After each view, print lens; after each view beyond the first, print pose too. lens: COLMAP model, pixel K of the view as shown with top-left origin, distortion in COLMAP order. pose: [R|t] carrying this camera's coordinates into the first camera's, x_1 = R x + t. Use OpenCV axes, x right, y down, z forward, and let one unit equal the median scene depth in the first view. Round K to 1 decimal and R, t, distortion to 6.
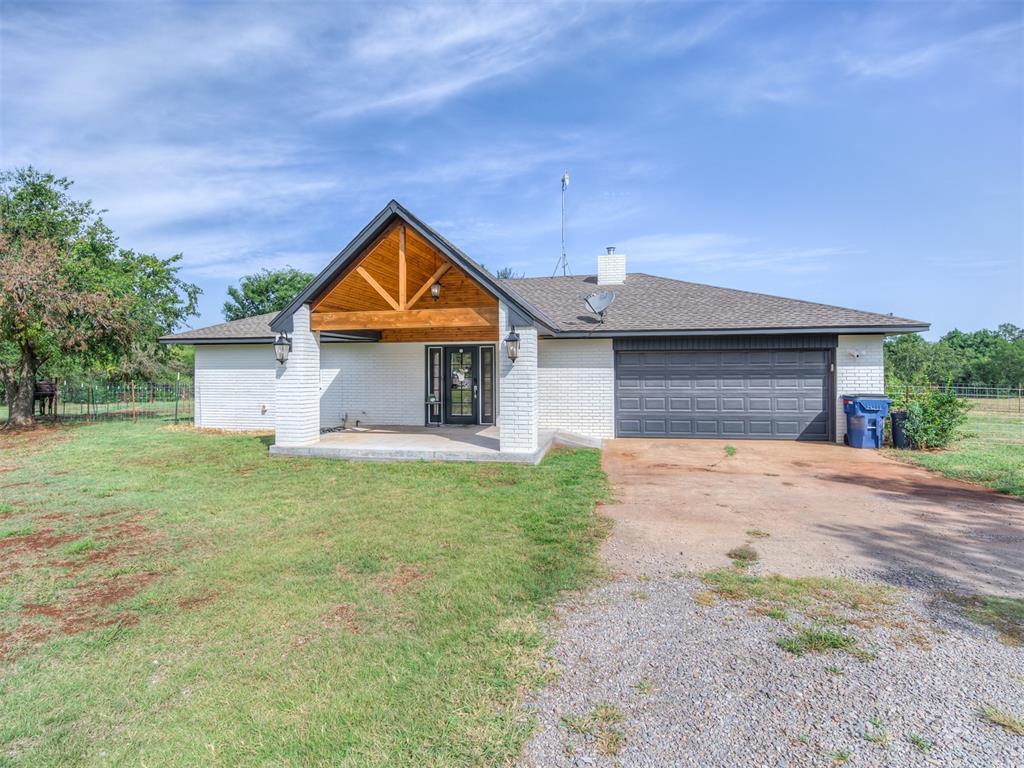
lens RADIAL K [[483.8, 0, 514.4], [0, 483.8, 360.8], [0, 0, 1]] dist [-0.024117, -0.000642]
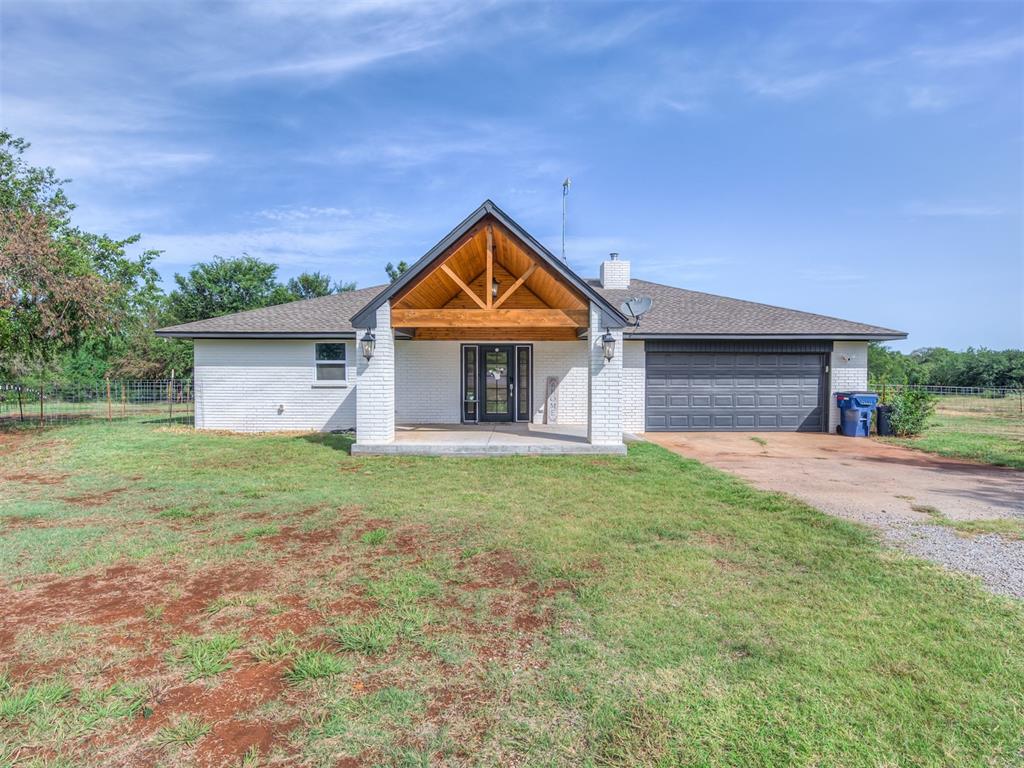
lens RADIAL K [[495.9, 0, 512.0], [0, 495.9, 384.0], [0, 0, 1]] dist [-0.023017, -0.000993]
pose [[0.982629, 0.001238, 0.185579, -0.297957], [-0.009815, 0.998925, 0.045306, 0.003728], [-0.185324, -0.046340, 0.981584, -0.033861]]
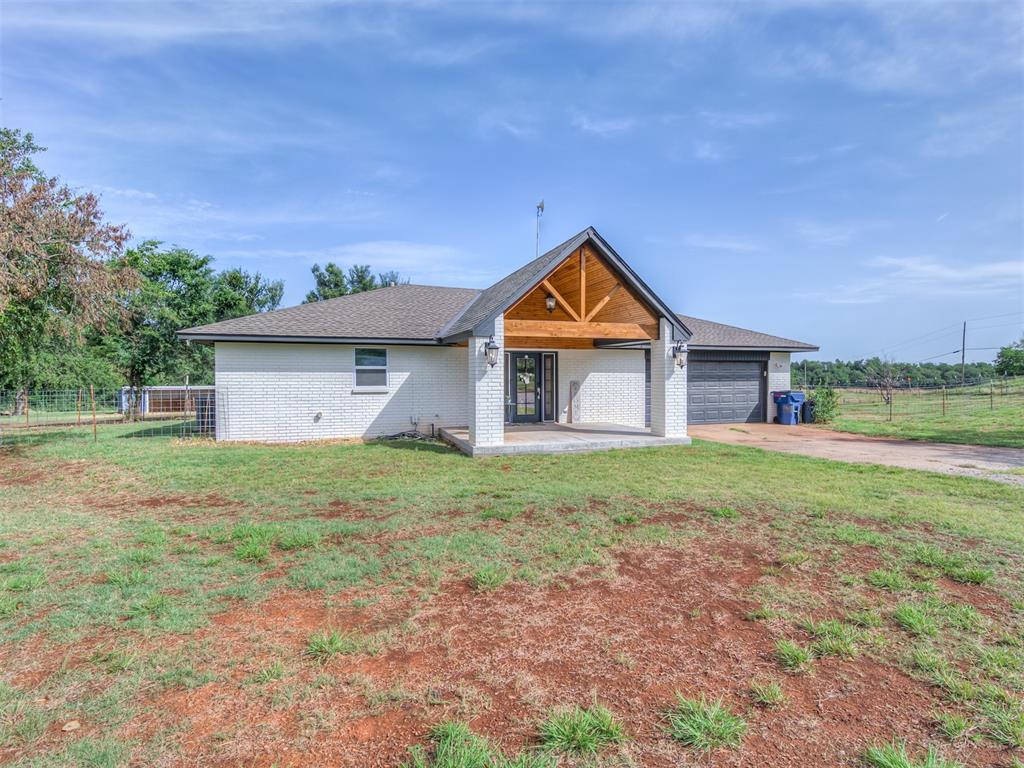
lens RADIAL K [[479.2, 0, 500.2], [0, 479.2, 390.5], [0, 0, 1]] dist [-0.024338, -0.000748]
pose [[0.883573, -0.012554, 0.468125, -0.743481], [-0.012366, 0.998667, 0.050122, 0.002471], [-0.468130, -0.050076, 0.882240, 0.057861]]
